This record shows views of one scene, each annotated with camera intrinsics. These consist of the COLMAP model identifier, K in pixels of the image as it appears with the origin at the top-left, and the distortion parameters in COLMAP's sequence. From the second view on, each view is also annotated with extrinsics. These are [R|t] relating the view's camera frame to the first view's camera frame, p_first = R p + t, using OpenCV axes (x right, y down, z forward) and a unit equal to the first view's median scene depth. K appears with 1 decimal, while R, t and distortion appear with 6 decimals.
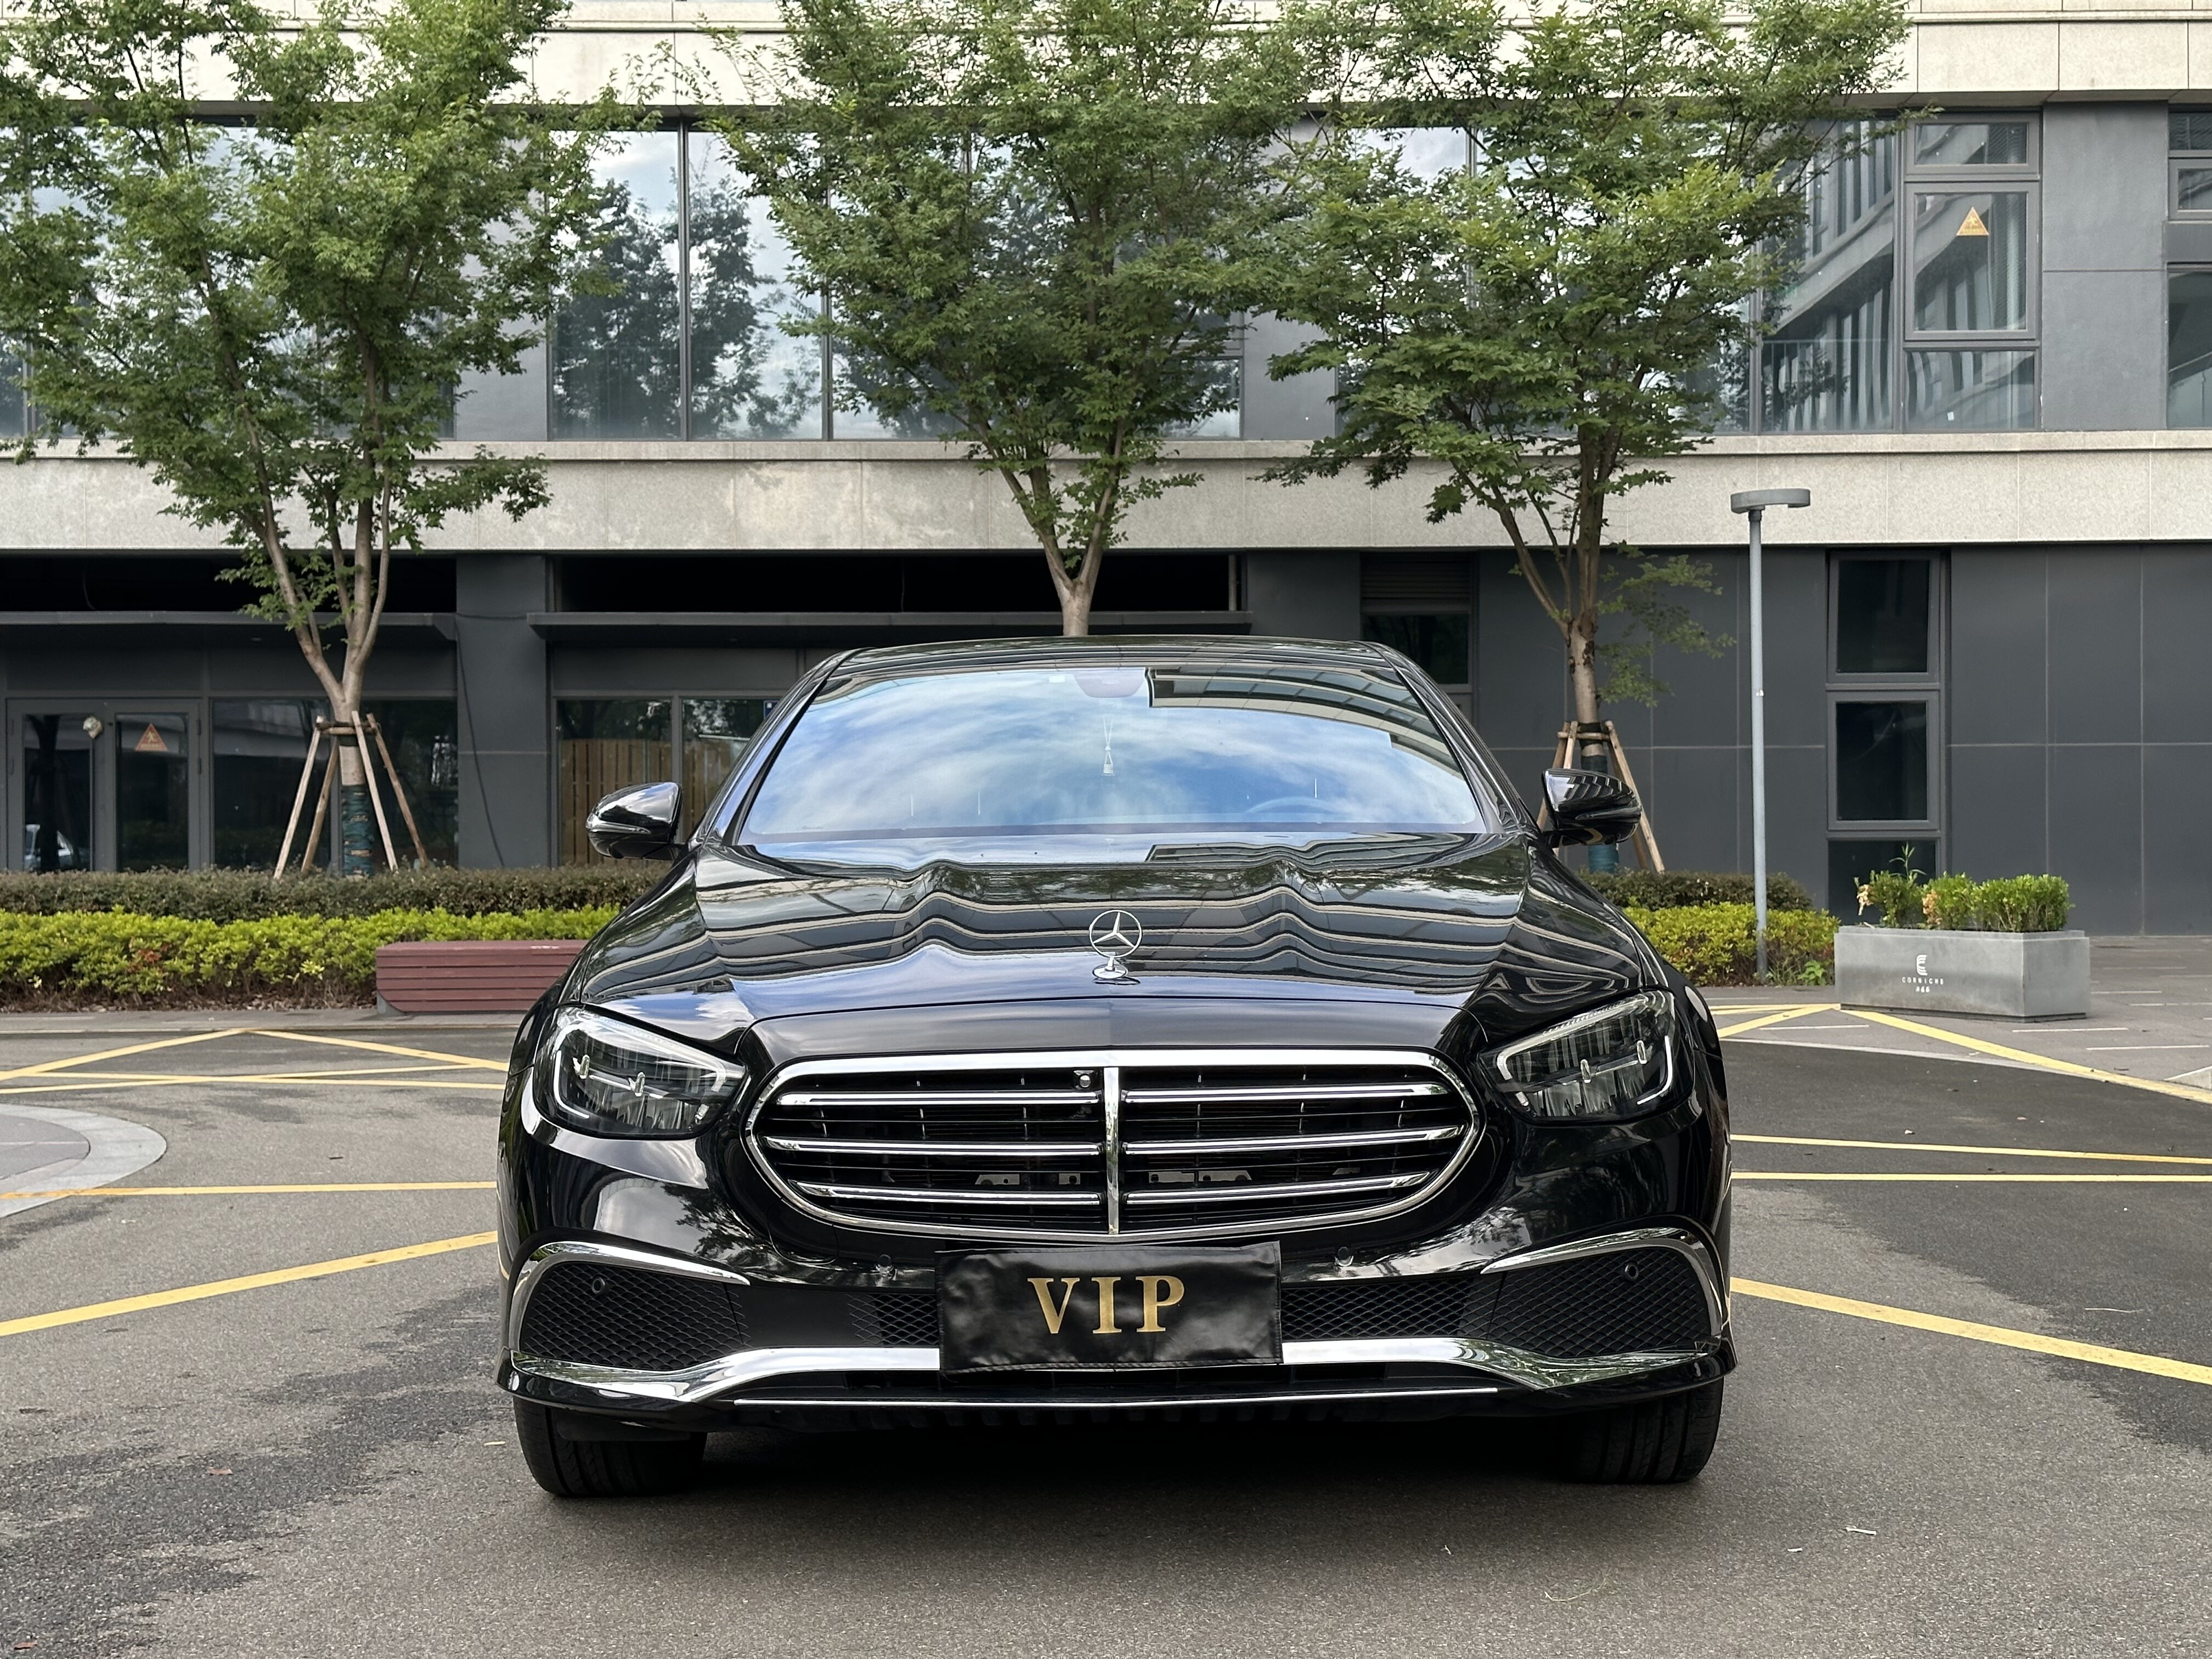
lens RADIAL K [[3076.9, 0, 1106.0], [0, 3076.9, 829.5], [0, 0, 1]] dist [-0.025077, 0.095570]
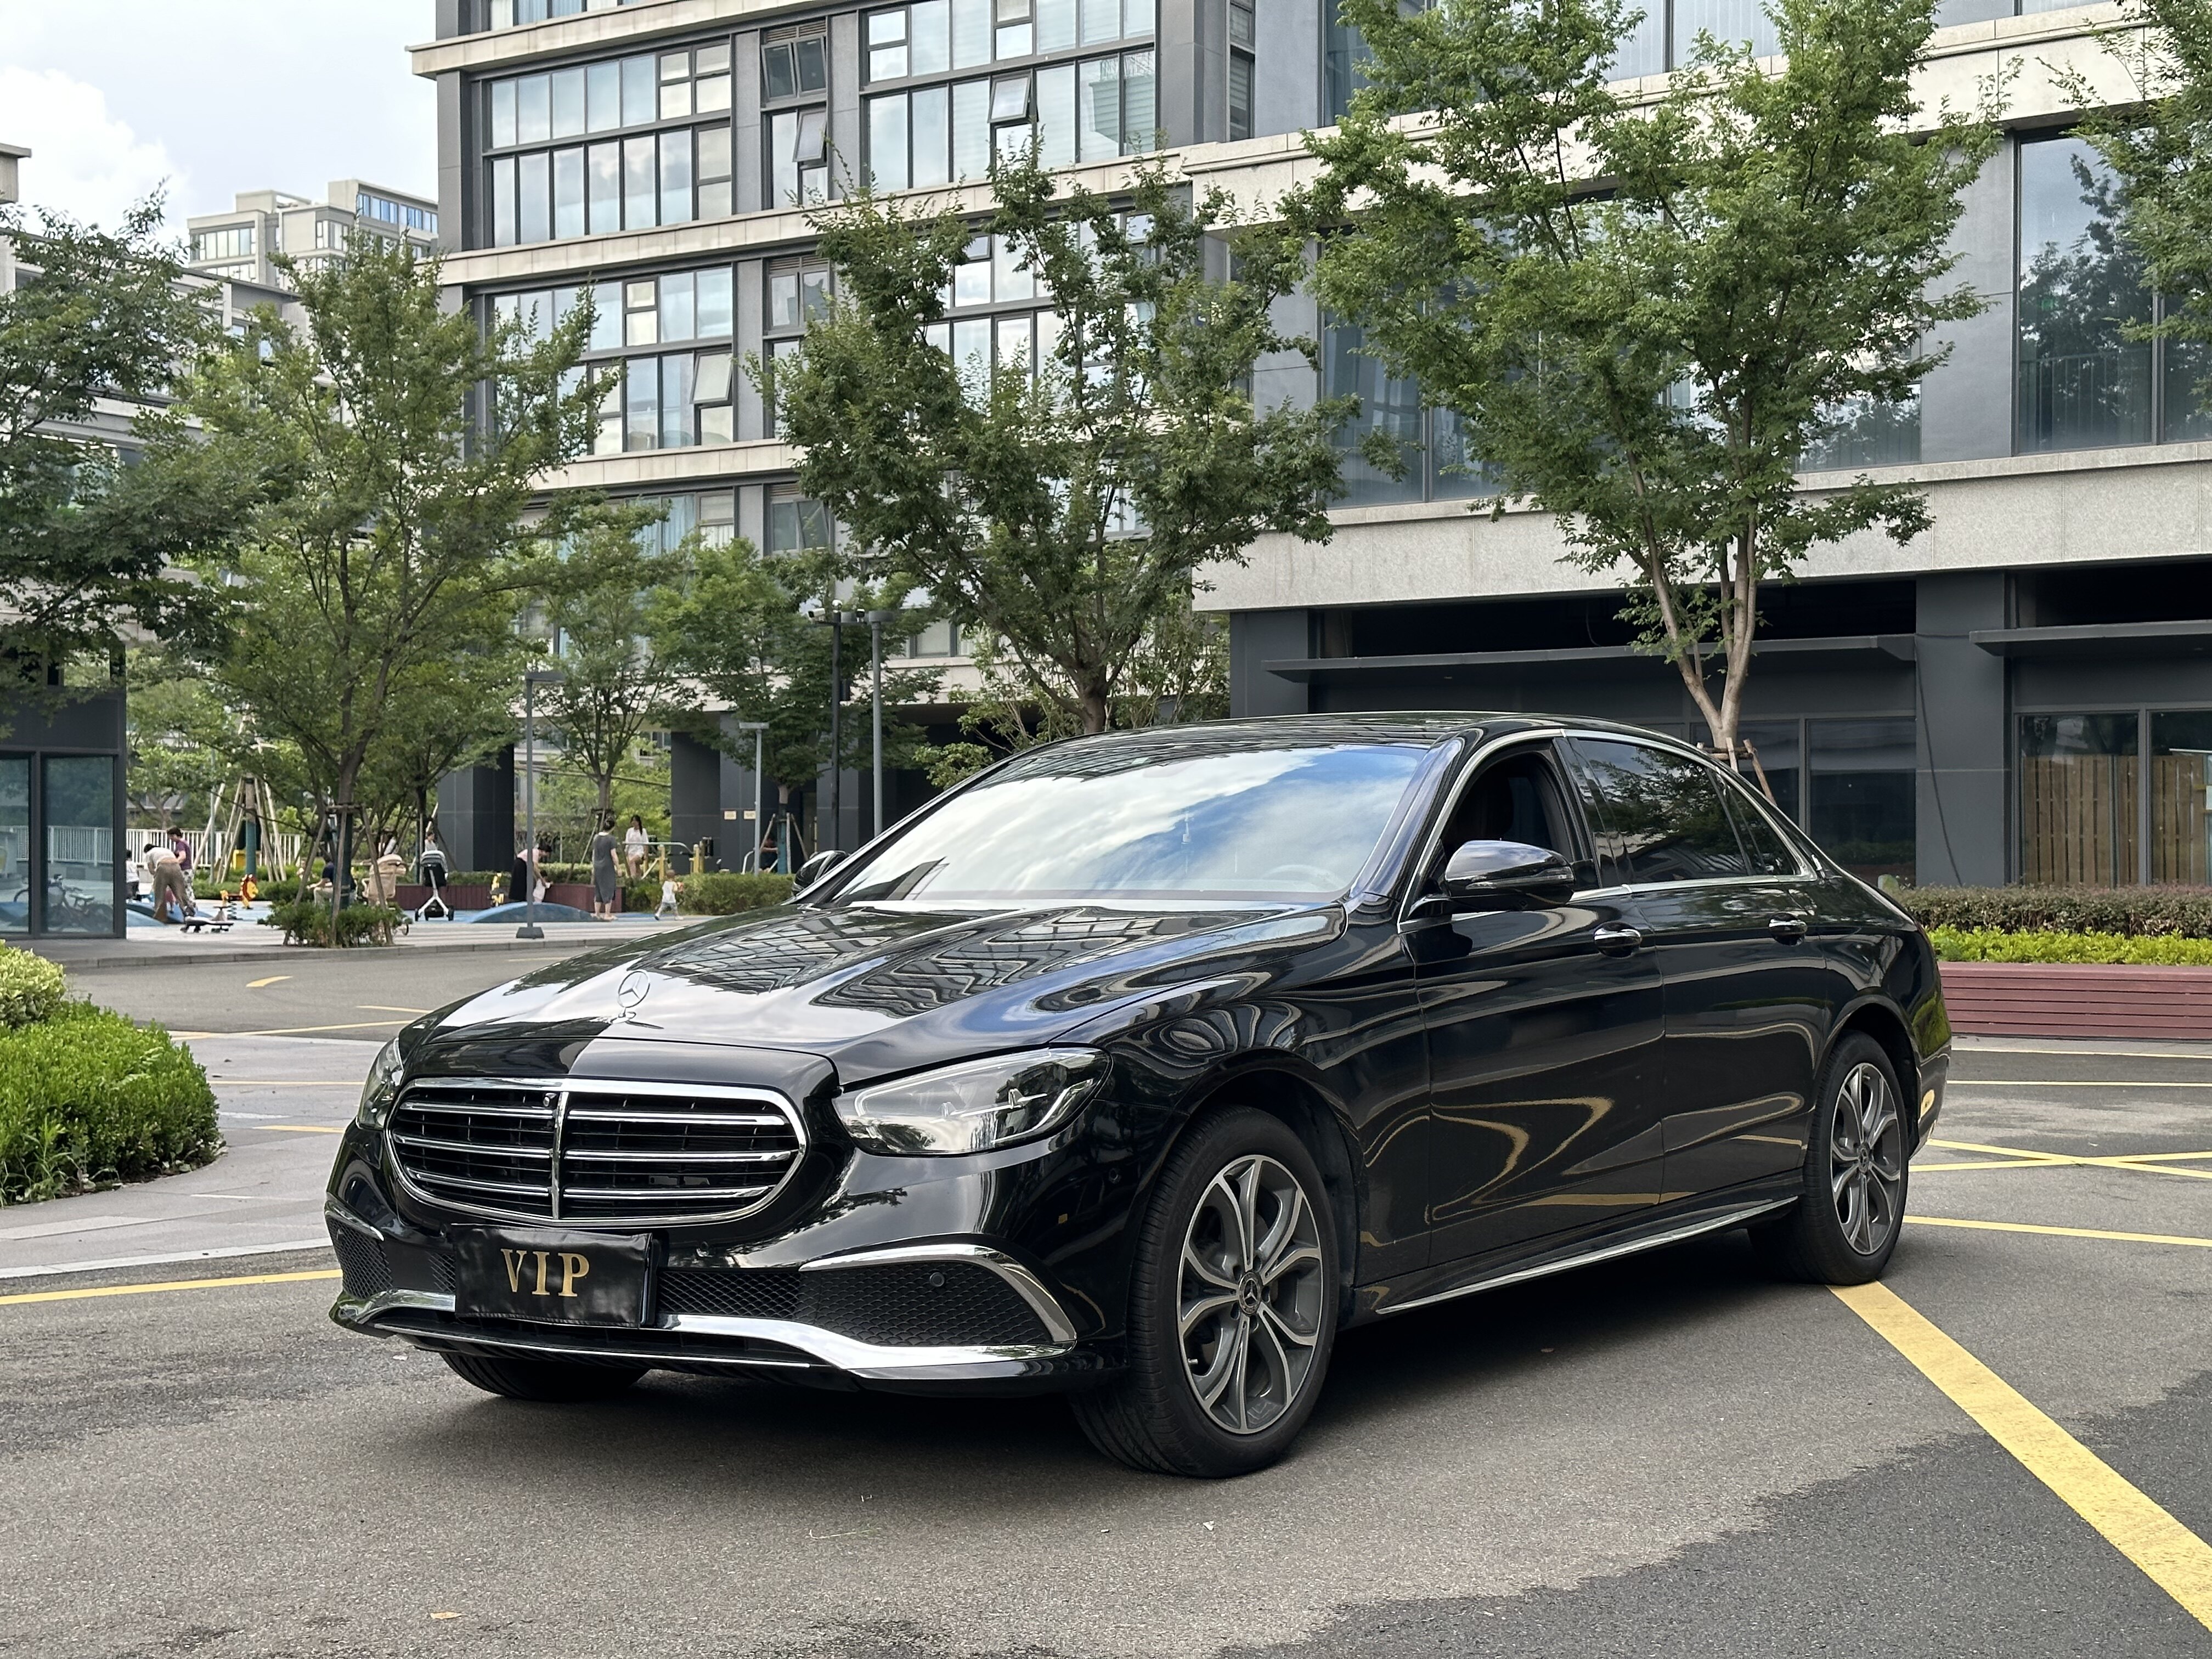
lens RADIAL K [[3076.9, 0, 1106.0], [0, 3076.9, 829.5], [0, 0, 1]] dist [-0.025077, 0.095570]
pose [[0.808244, -0.010009, -0.588763, 0.211768], [0.010298, 0.999943, -0.002862, -0.006078], [0.588758, -0.003750, 0.808301, 0.018767]]
